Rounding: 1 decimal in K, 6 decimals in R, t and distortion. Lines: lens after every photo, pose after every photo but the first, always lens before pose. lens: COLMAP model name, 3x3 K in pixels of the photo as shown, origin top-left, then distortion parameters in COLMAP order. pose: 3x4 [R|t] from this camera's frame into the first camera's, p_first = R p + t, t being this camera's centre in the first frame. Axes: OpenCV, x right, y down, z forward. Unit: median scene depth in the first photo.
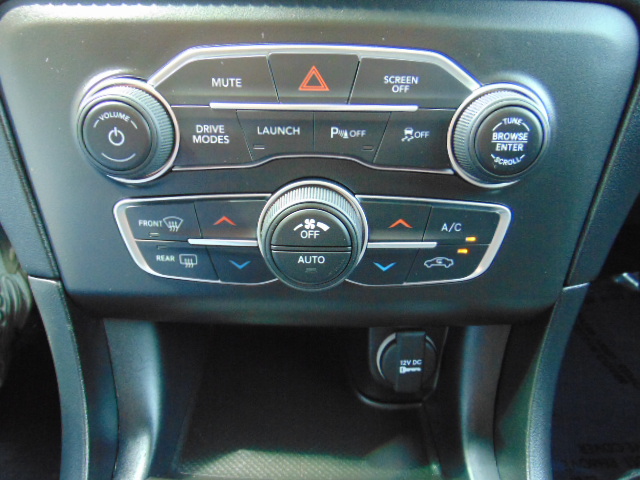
lens RADIAL K [[475.7, 0, 320.6], [0, 475.7, 223.3], [0, 0, 1]] dist [-0.012991, 0.042134]
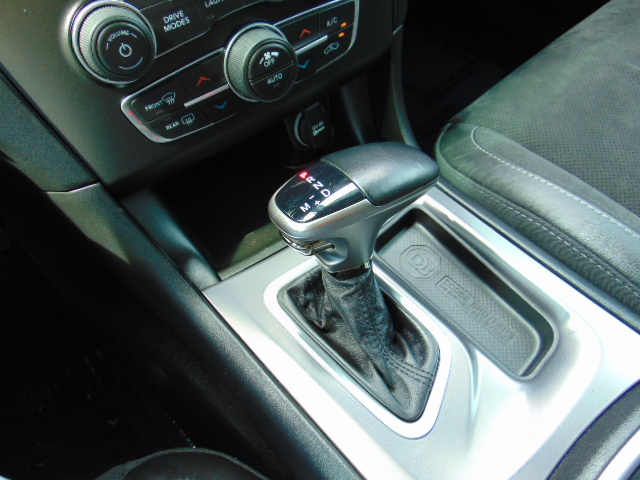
lens RADIAL K [[475.7, 0, 319.6], [0, 475.7, 238.7], [0, 0, 1]] dist [-0.012991, 0.042134]
pose [[0.804891, -0.520585, 0.284854, -0.604714], [0.353509, 0.806180, 0.474452, -0.182663], [-0.476636, -0.281184, 0.832919, -0.492466]]
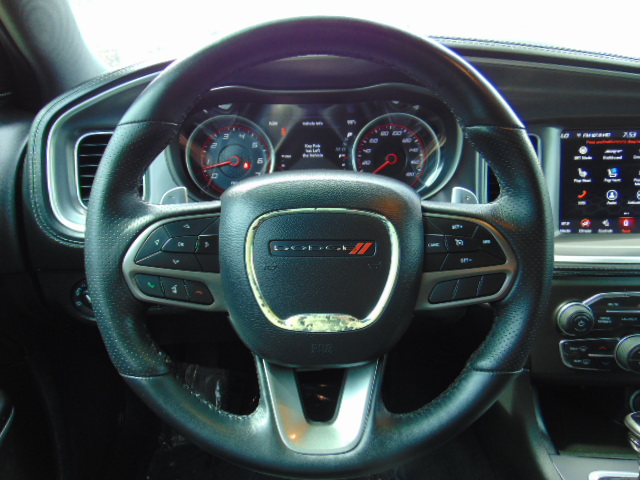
lens RADIAL K [[475.7, 0, 324.4], [0, 475.7, 245.4], [0, 0, 1]] dist [-0.012991, 0.042134]
pose [[0.999260, -0.017550, -0.034221, -1.874235], [0.014188, 0.995267, -0.096137, -0.389661], [0.035746, 0.095581, 0.994780, -2.079624]]
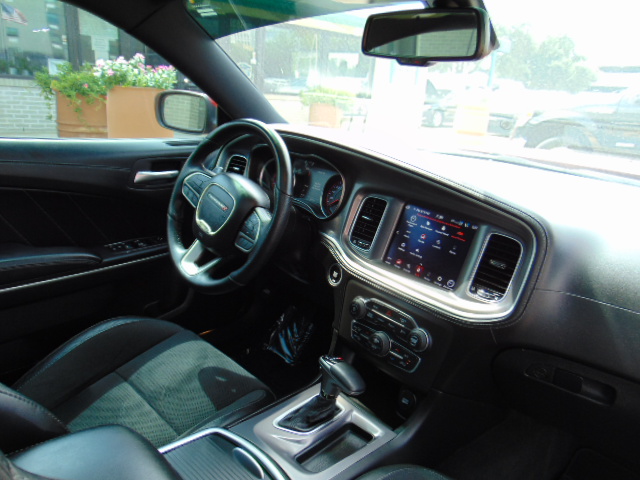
lens RADIAL K [[475.7, 0, 311.8], [0, 475.7, 248.7], [0, 0, 1]] dist [-0.012991, 0.042134]
pose [[0.653211, 0.282576, -0.702472, 2.612759], [-0.430793, 0.901655, -0.037884, -0.356456], [0.622682, 0.327367, 0.710702, -3.069810]]
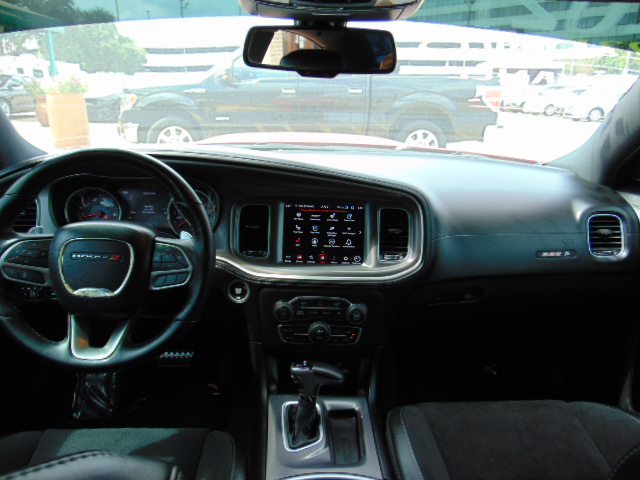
lens RADIAL K [[475.7, 0, 319.5], [0, 475.7, 243.6], [0, 0, 1]] dist [-0.012991, 0.042134]
pose [[0.999825, 0.017287, -0.007113, 0.001079], [-0.018367, 0.979262, -0.201765, 0.114139], [0.003477, 0.201861, 0.979408, -4.166836]]
